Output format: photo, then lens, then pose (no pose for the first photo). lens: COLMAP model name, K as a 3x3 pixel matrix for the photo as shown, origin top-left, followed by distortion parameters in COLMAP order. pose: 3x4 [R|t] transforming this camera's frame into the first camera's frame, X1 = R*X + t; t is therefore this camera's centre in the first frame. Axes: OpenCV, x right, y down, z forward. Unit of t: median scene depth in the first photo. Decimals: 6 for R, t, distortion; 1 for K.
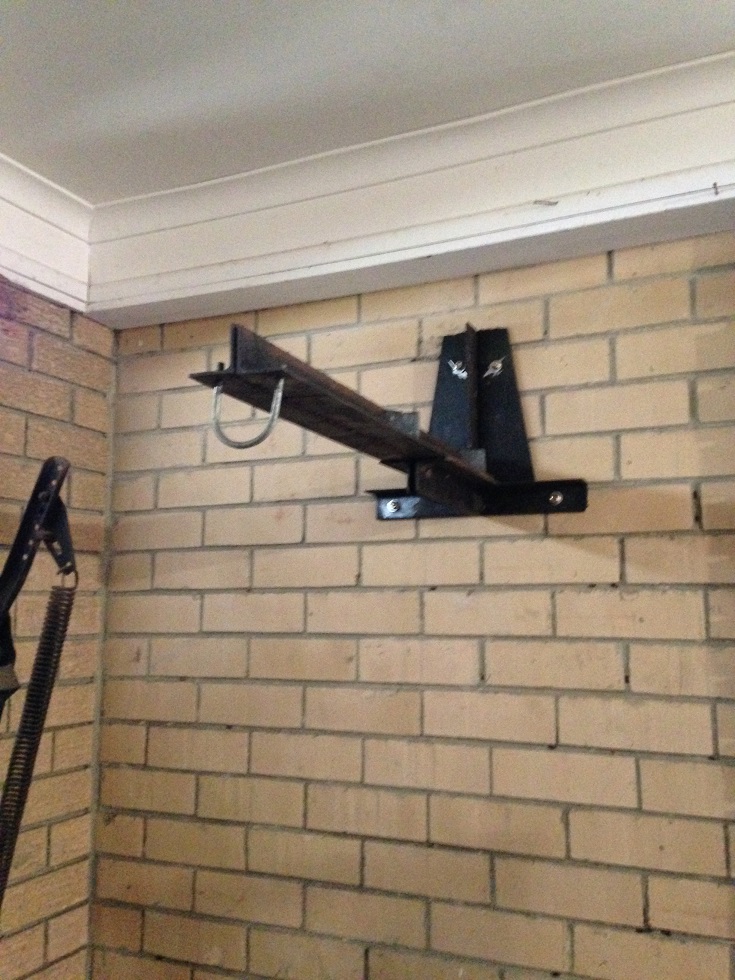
lens RADIAL K [[877.3, 0, 358.0], [0, 877.3, 489.9], [0, 0, 1]] dist [0.134327, -0.193444]
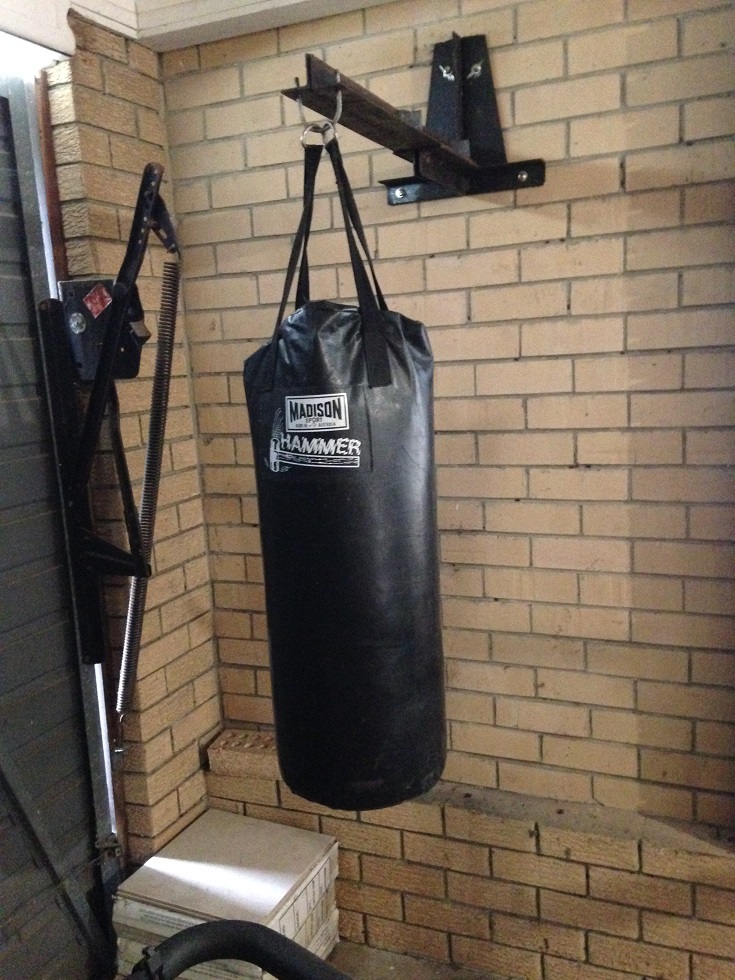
lens RADIAL K [[877.3, 0, 362.3], [0, 877.3, 492.0], [0, 0, 1]] dist [0.134327, -0.193444]
pose [[0.998162, -0.060366, 0.005433, -0.053842], [0.055971, 0.952448, 0.299516, 0.046168], [-0.023255, -0.298662, 0.954076, -0.422331]]
